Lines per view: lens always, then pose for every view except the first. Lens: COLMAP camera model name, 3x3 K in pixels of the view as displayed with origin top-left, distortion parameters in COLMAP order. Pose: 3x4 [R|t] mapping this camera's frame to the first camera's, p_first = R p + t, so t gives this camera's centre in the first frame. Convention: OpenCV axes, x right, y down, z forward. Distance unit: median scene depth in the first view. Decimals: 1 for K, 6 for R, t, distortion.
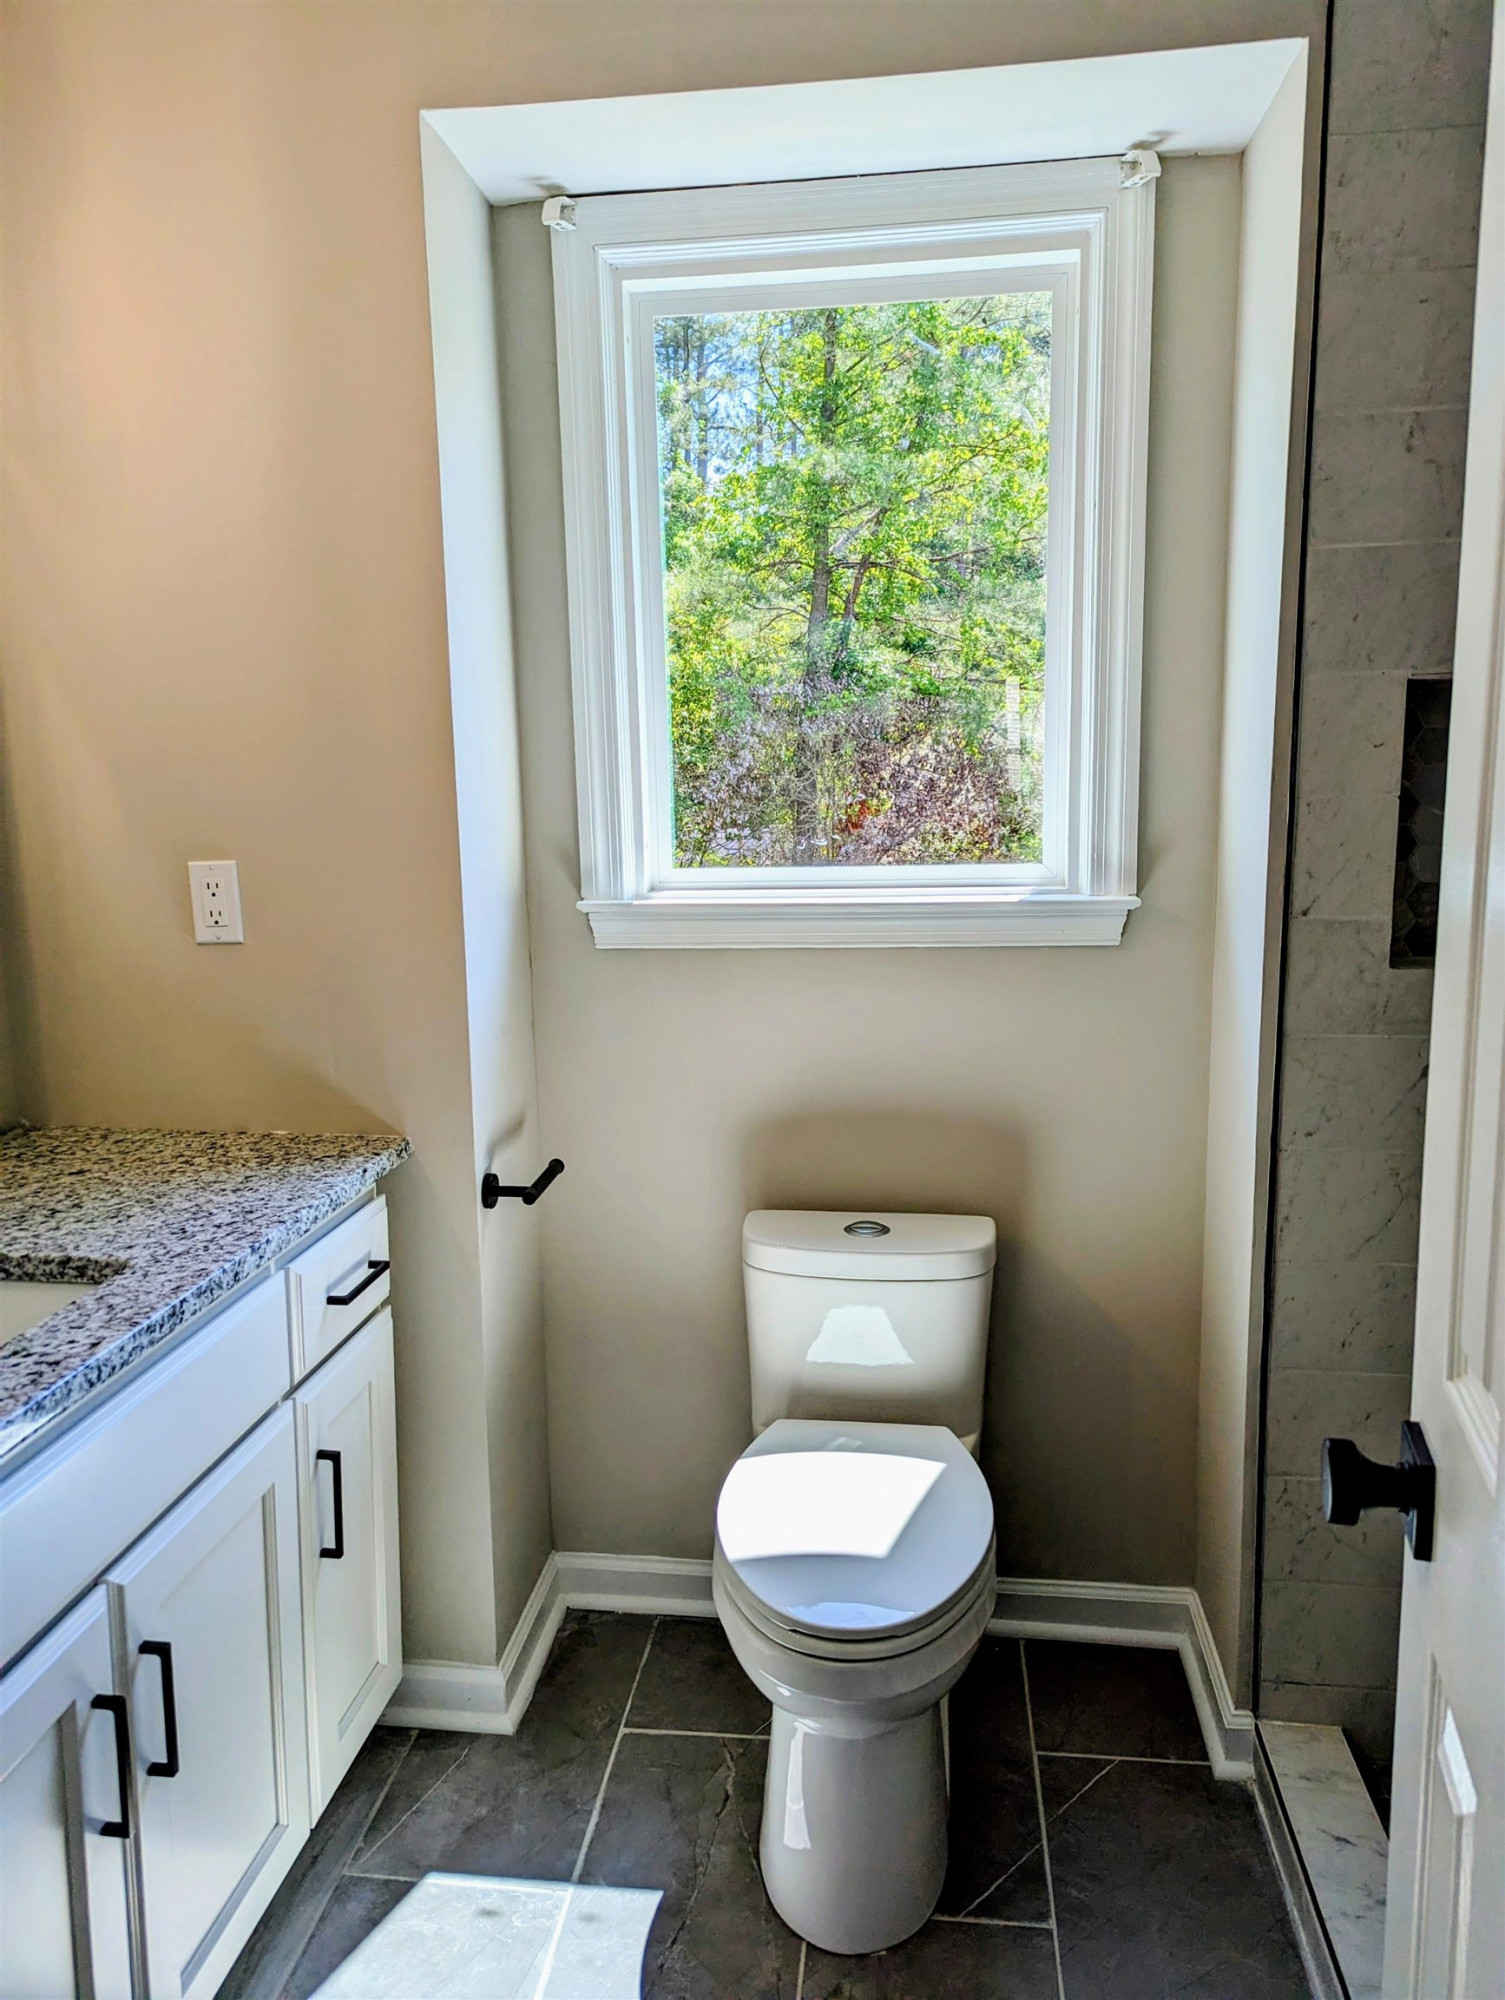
lens RADIAL K [[1402.2, 0, 752.1], [0, 1402.2, 990.3], [0, 0, 1]] dist [0.062319, -0.048597]
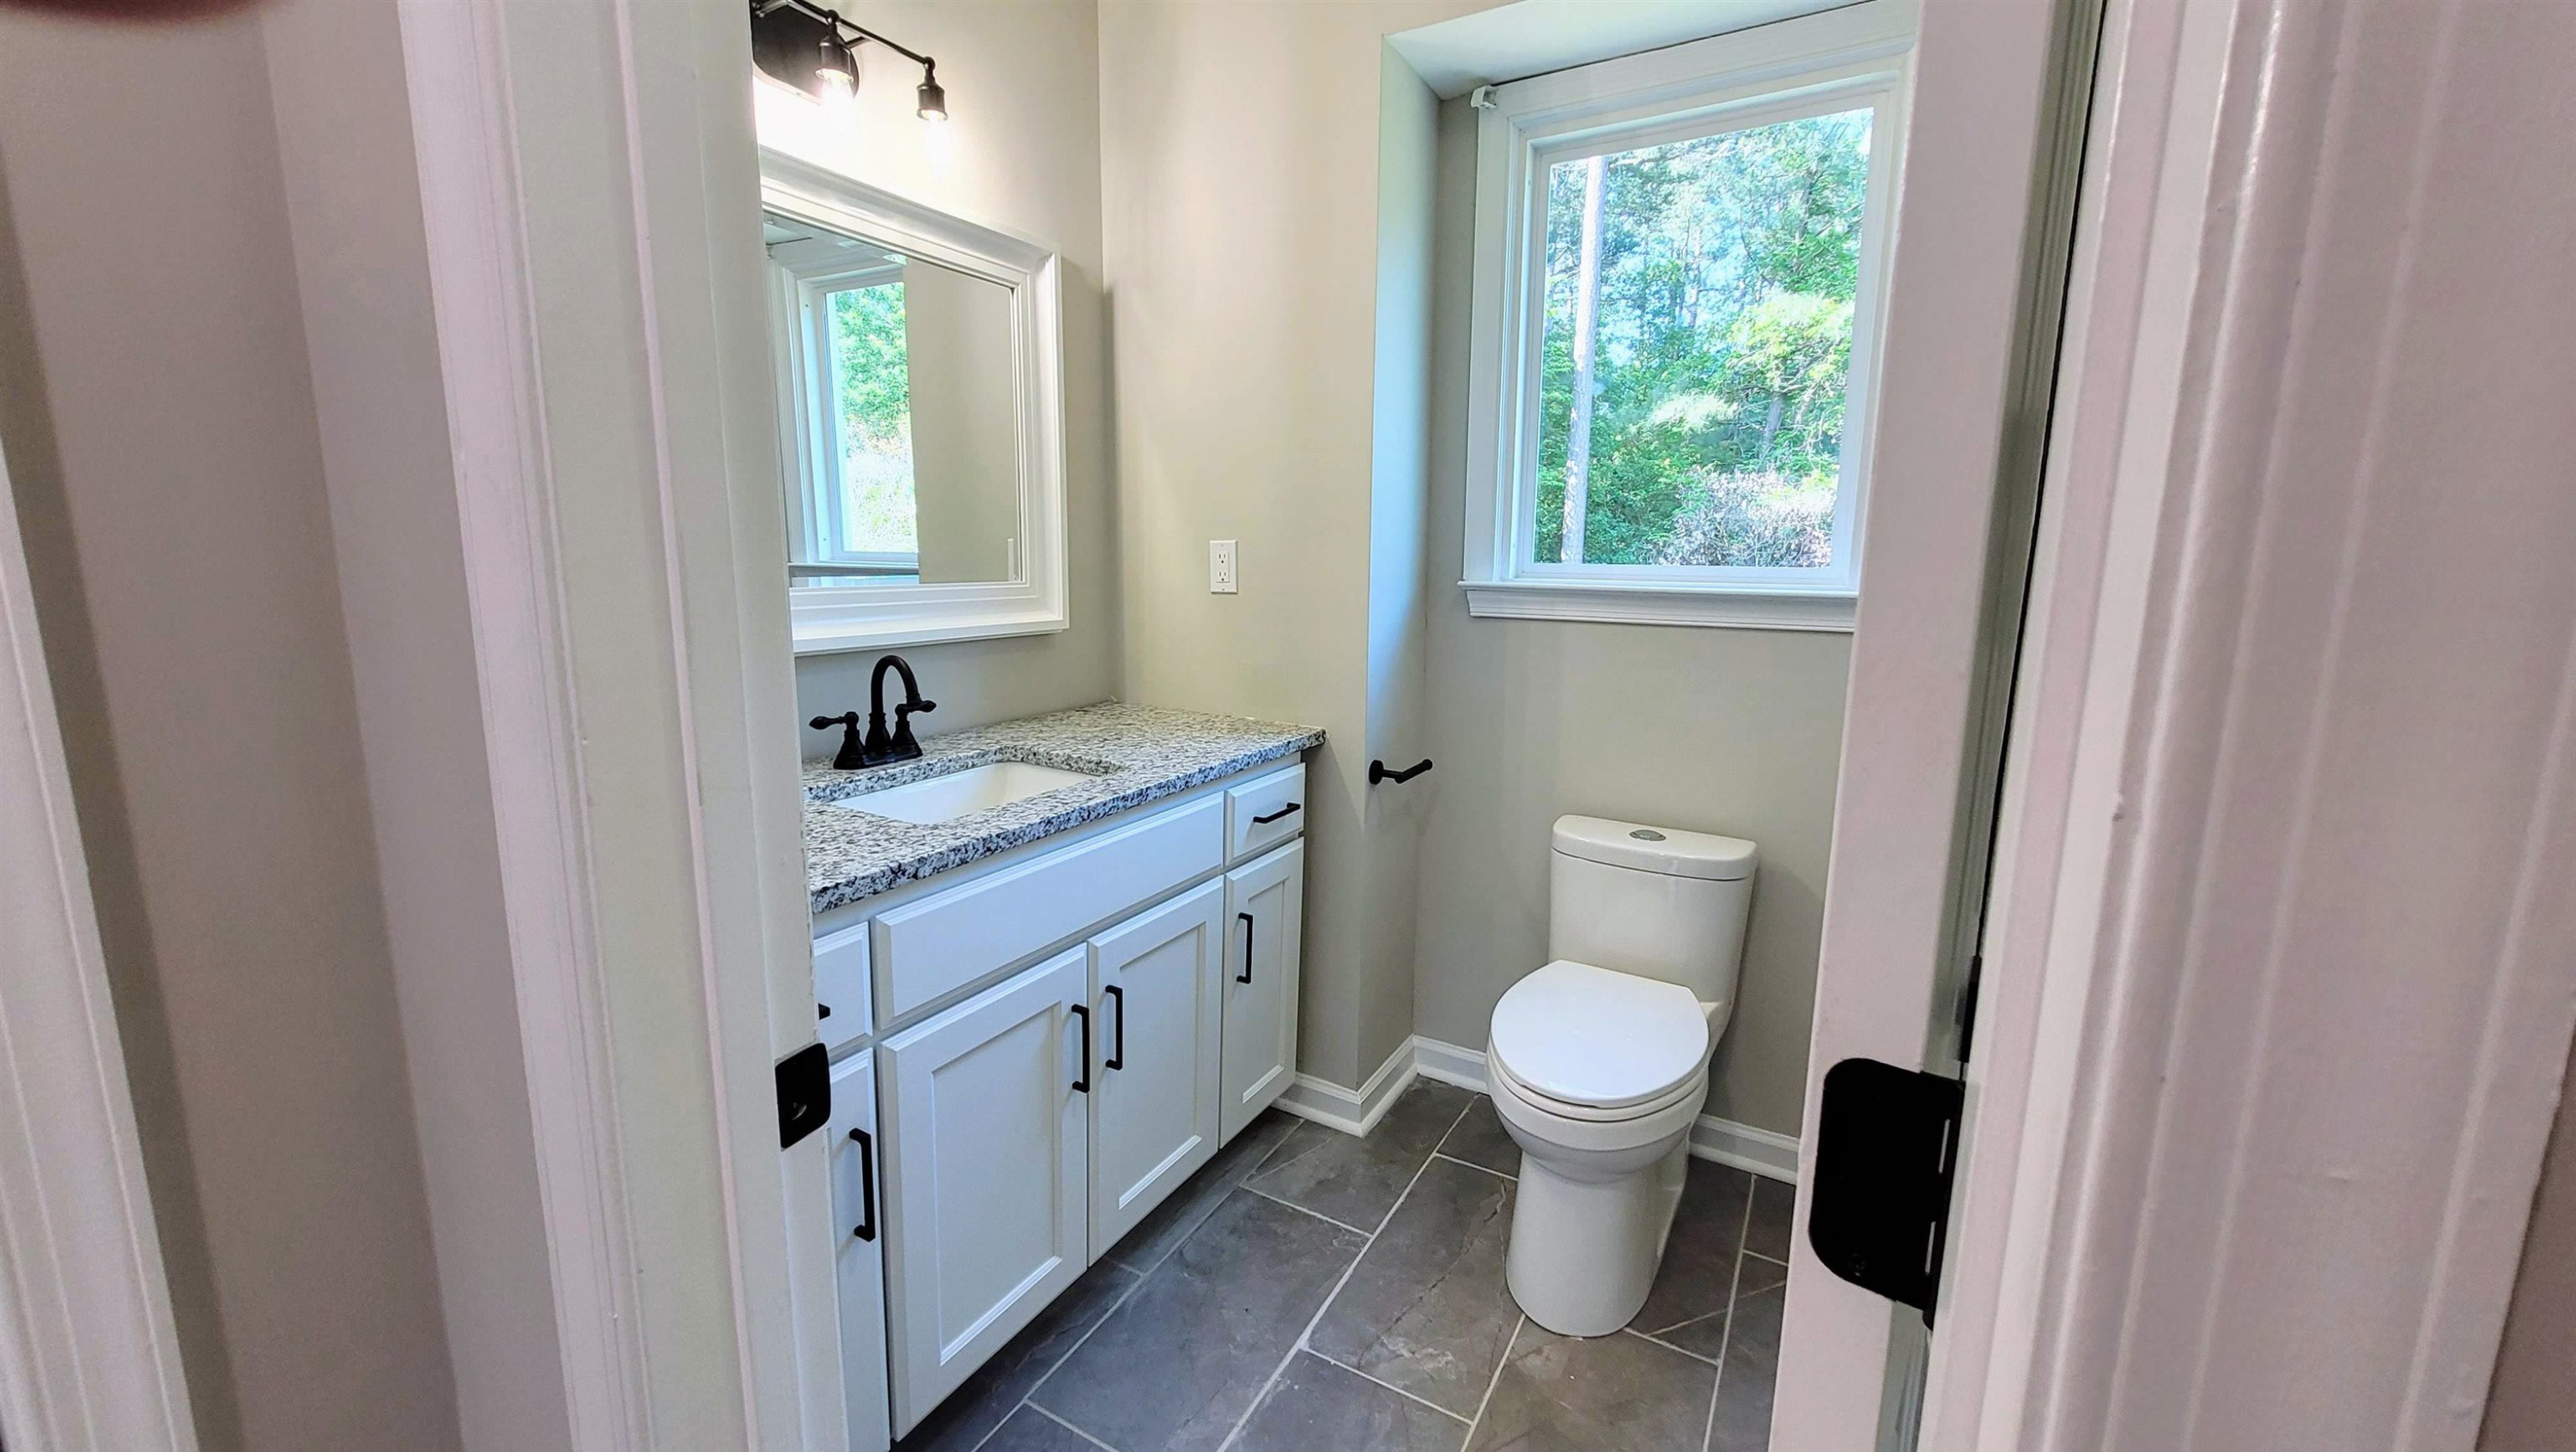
lens RADIAL K [[1003.0, 0, 1297.8], [0, 1003.0, 712.8], [0, 0, 1]] dist [0.005895, 0.000031]
pose [[0.924280, 0.090271, -0.370887, 0.135143], [-0.087190, 0.995875, 0.025104, 0.068403], [0.371623, 0.009134, 0.928339, -0.004449]]
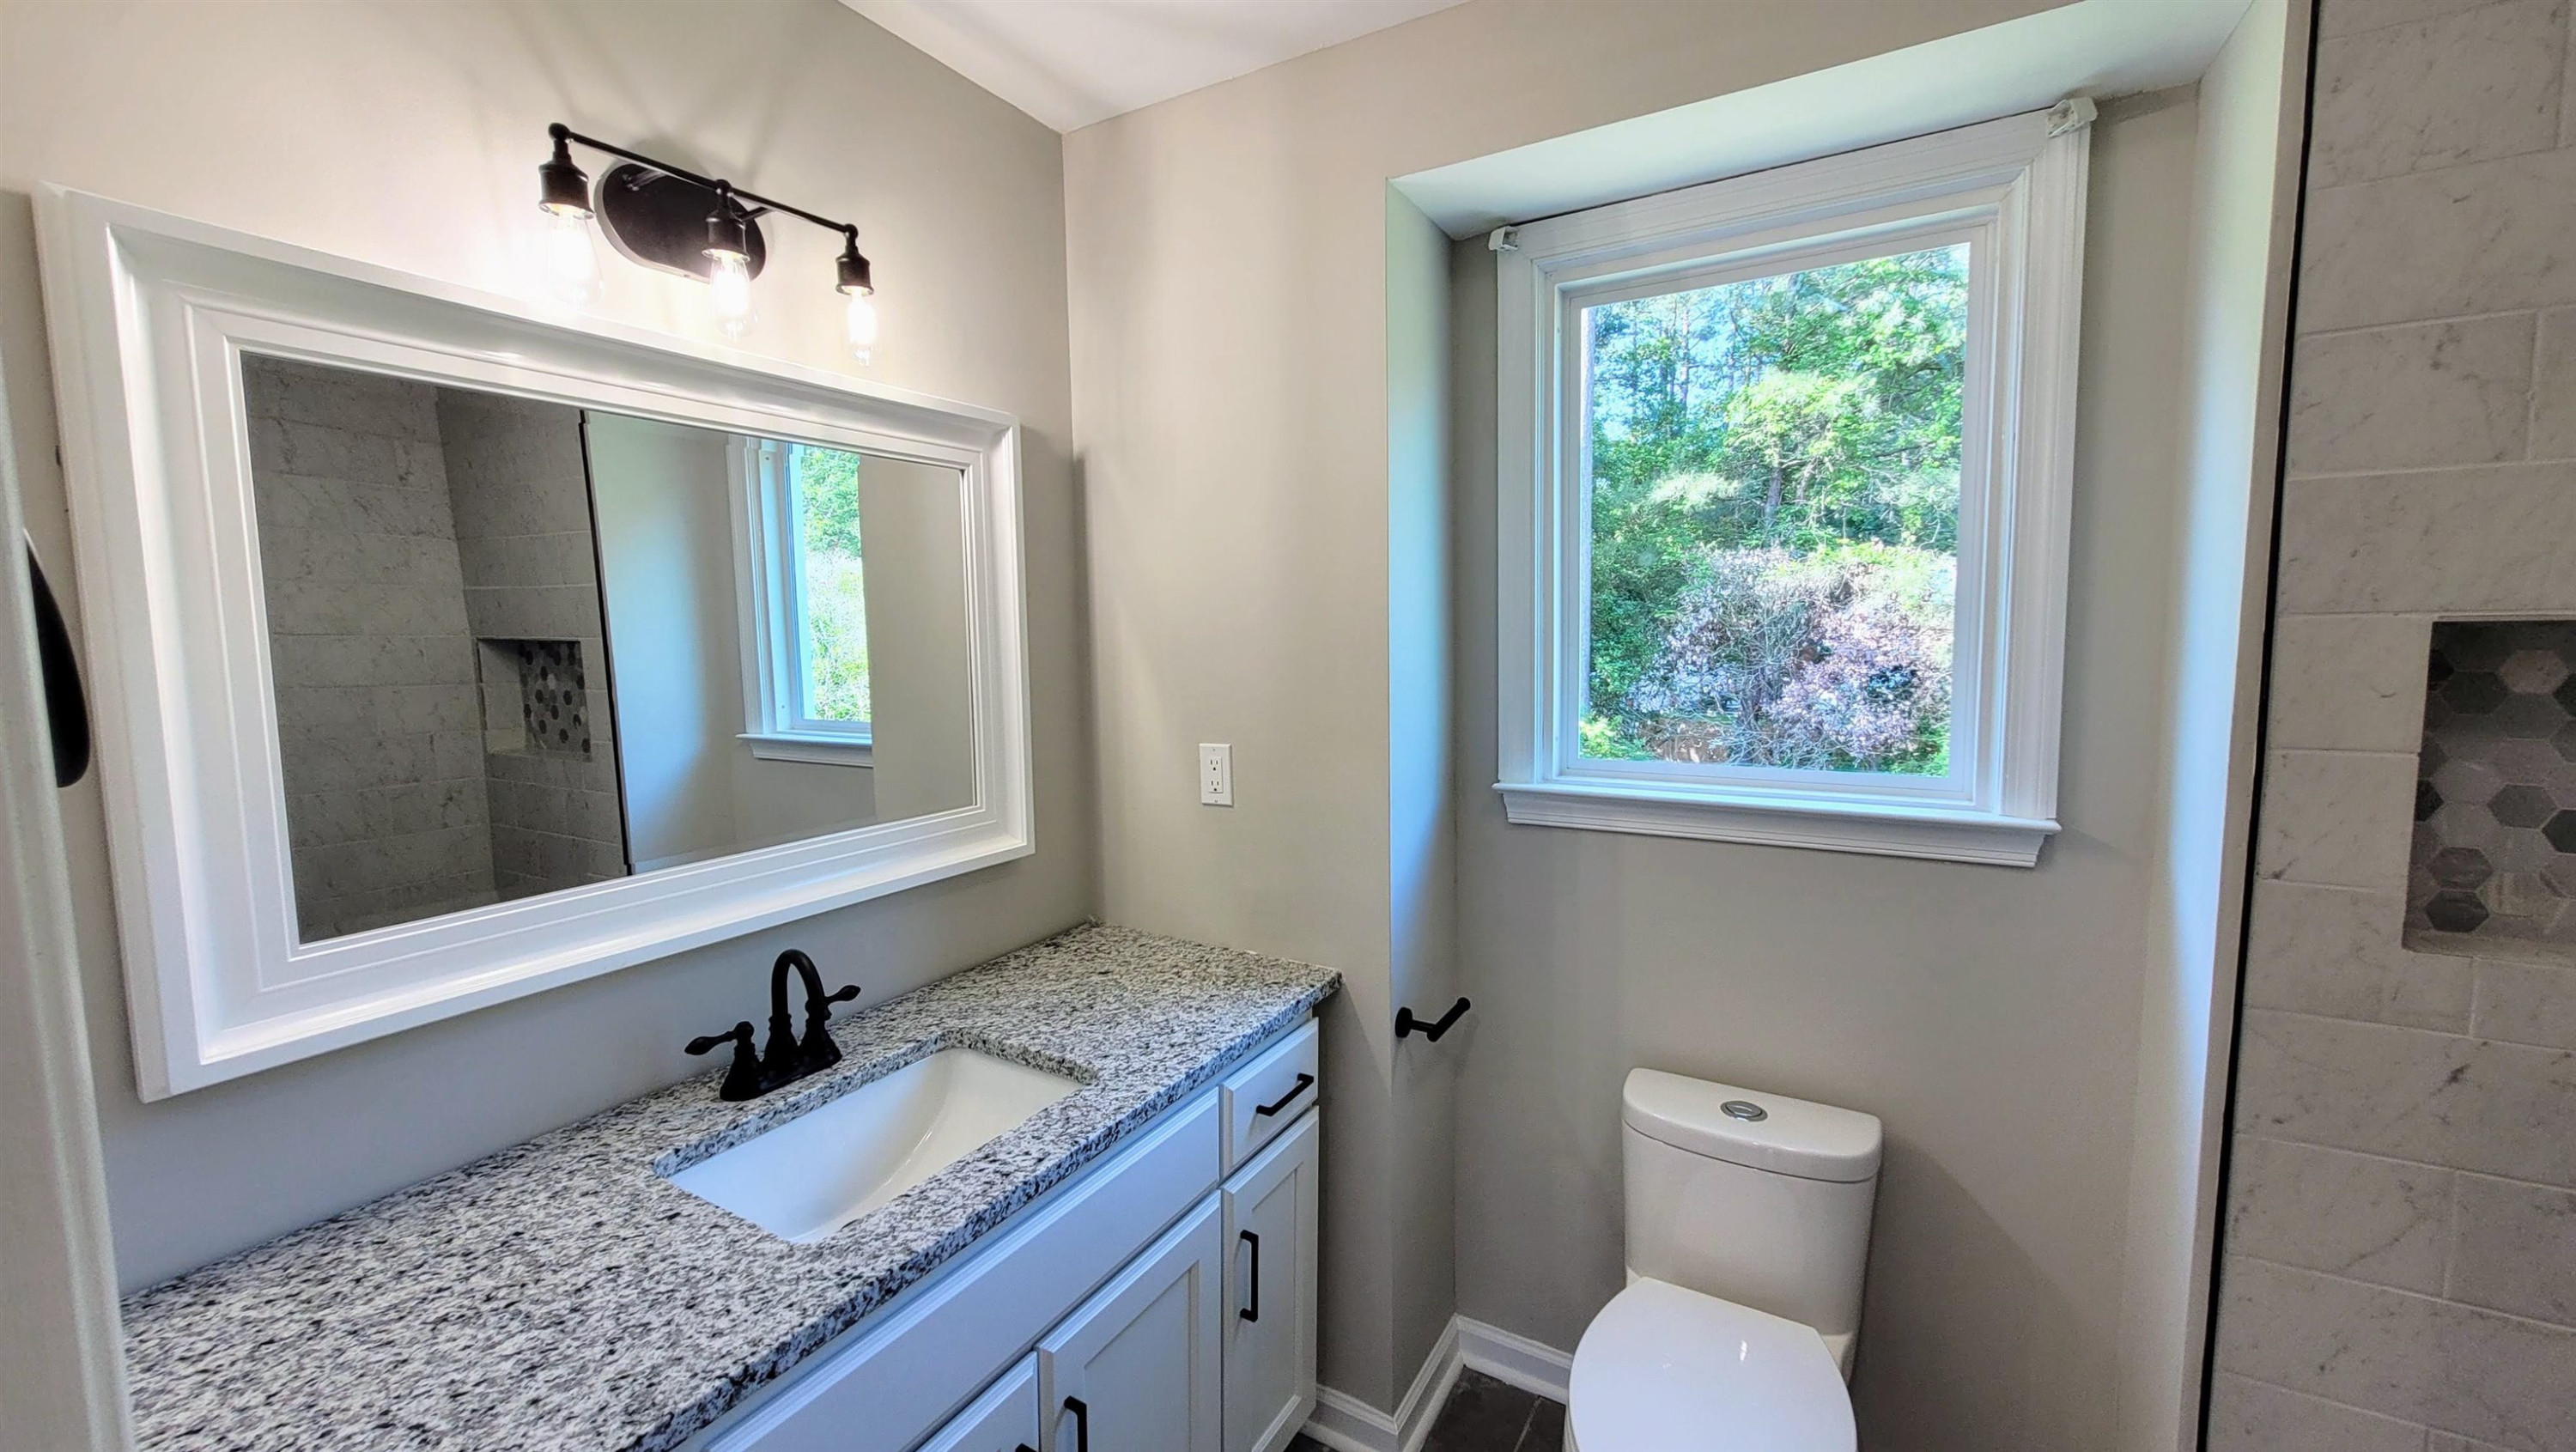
lens RADIAL K [[1003.0, 0, 1296.6], [0, 1003.0, 713.1], [0, 0, 1]] dist [0.005895, 0.000031]
pose [[0.922945, 0.039480, -0.382903, 0.056032], [-0.062259, 0.996940, -0.047278, -0.086589], [0.379865, 0.067474, 0.922578, 0.161163]]
